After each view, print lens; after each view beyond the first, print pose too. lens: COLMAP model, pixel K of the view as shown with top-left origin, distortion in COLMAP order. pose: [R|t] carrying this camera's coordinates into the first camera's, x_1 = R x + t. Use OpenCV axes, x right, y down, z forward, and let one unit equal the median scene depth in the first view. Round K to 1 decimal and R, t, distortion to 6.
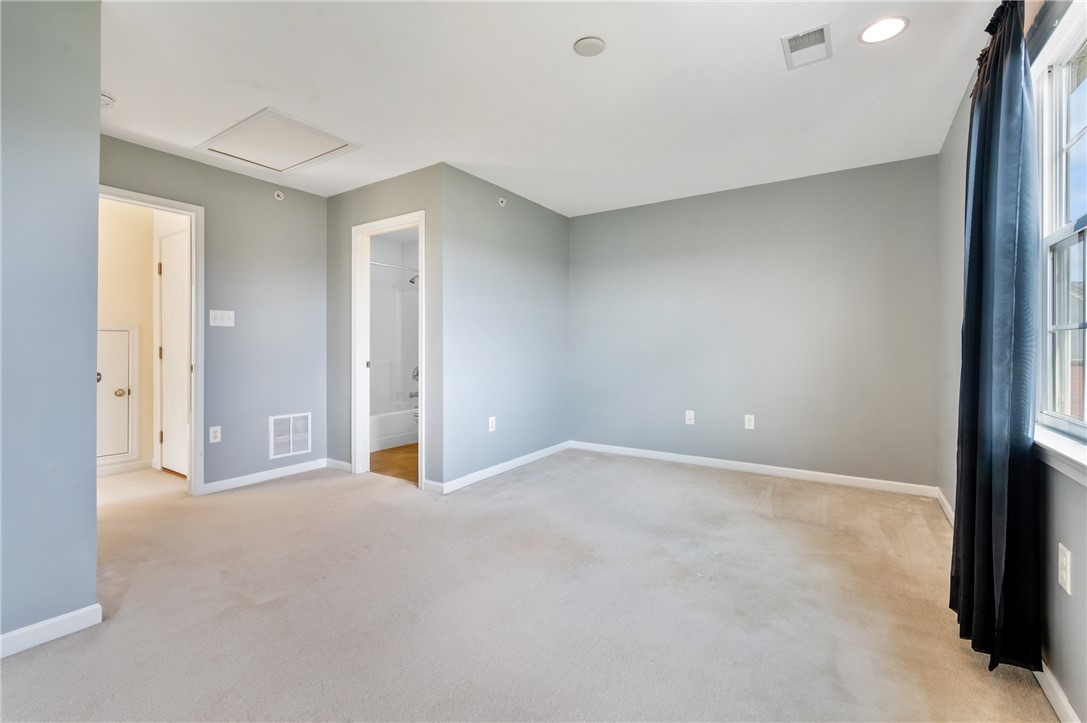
lens RADIAL K [[478.6, 0, 543.4], [0, 478.6, 352.3], [0, 0, 1]] dist [0.014364, 0.000192]
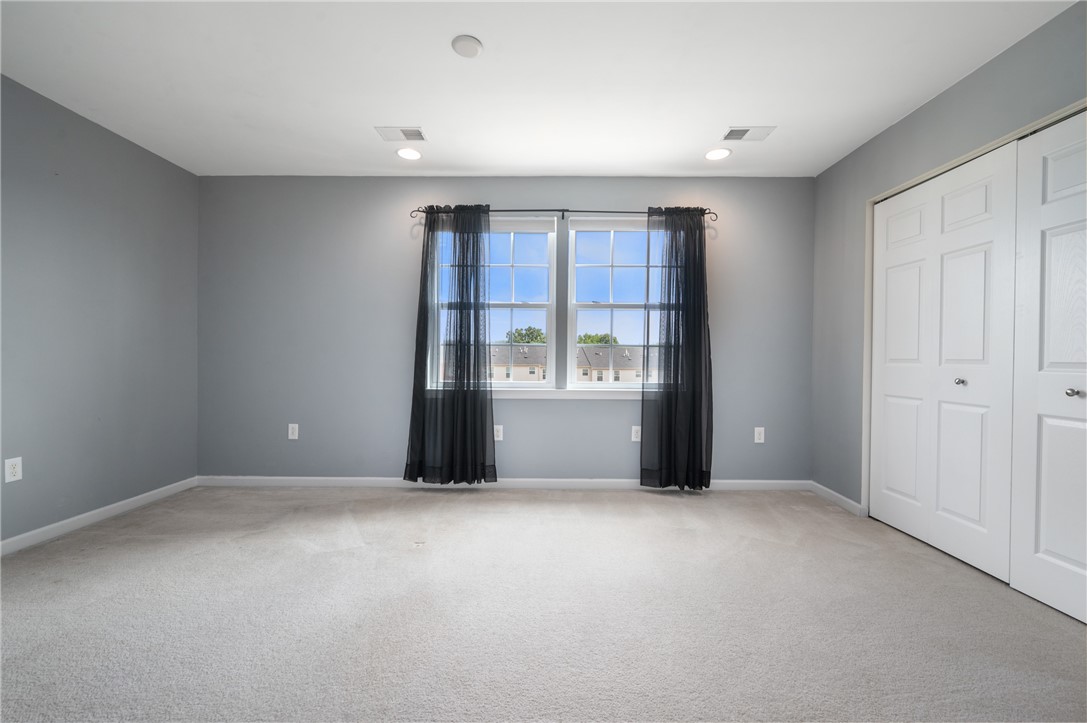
lens RADIAL K [[478.6, 0, 544.5], [0, 478.6, 359.4], [0, 0, 1]] dist [0.014364, 0.000192]
pose [[-0.545805, -0.008648, 0.837868, -0.670782], [0.005811, 0.999884, 0.014105, -0.000964], [-0.837892, 0.012568, -0.545691, 1.135095]]
